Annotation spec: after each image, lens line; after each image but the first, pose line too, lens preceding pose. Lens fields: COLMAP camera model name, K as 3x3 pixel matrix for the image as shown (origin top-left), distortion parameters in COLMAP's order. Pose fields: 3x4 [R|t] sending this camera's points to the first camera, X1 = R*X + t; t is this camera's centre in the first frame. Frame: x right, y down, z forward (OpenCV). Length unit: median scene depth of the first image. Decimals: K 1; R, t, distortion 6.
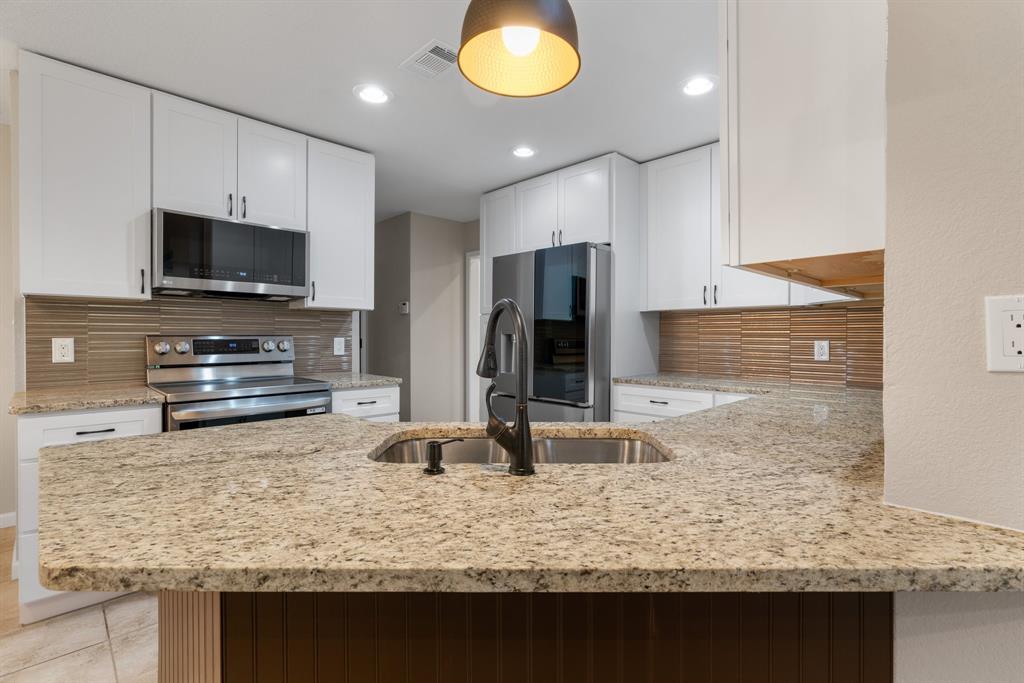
lens RADIAL K [[467.5, 0, 511.5], [0, 467.5, 334.6], [0, 0, 1]] dist [-0.003120, 0.000618]
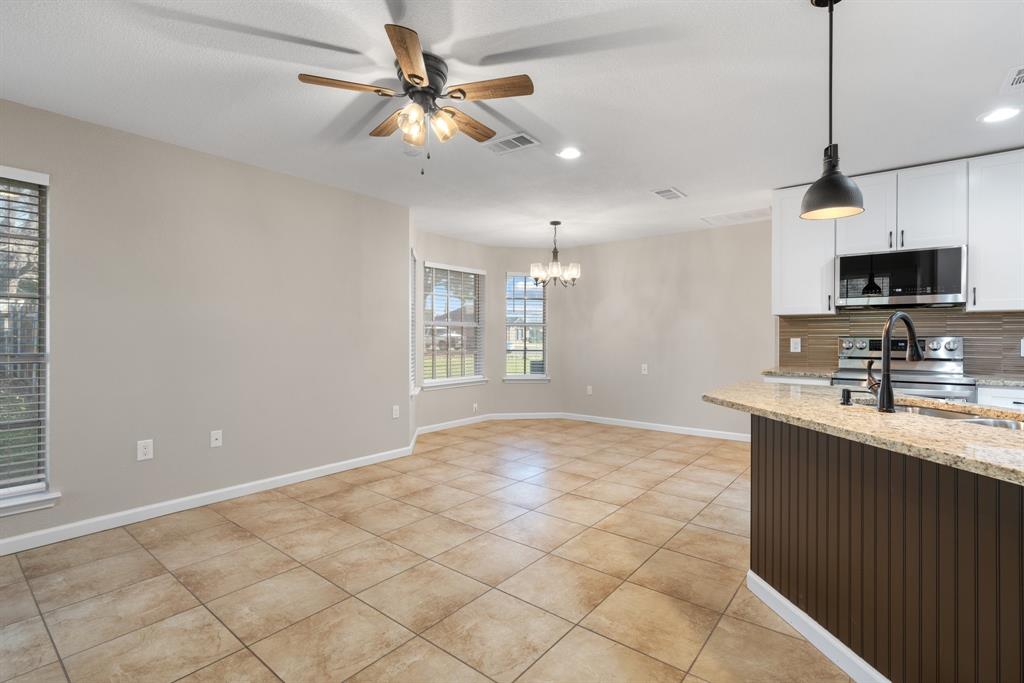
lens RADIAL K [[467.5, 0, 511.5], [0, 467.5, 334.6], [0, 0, 1]] dist [-0.003120, 0.000618]
pose [[0.104975, -0.005771, -0.994458, 0.651821], [0.000266, 0.999983, -0.005775, 0.003549], [0.994475, 0.000342, 0.104975, -0.239226]]
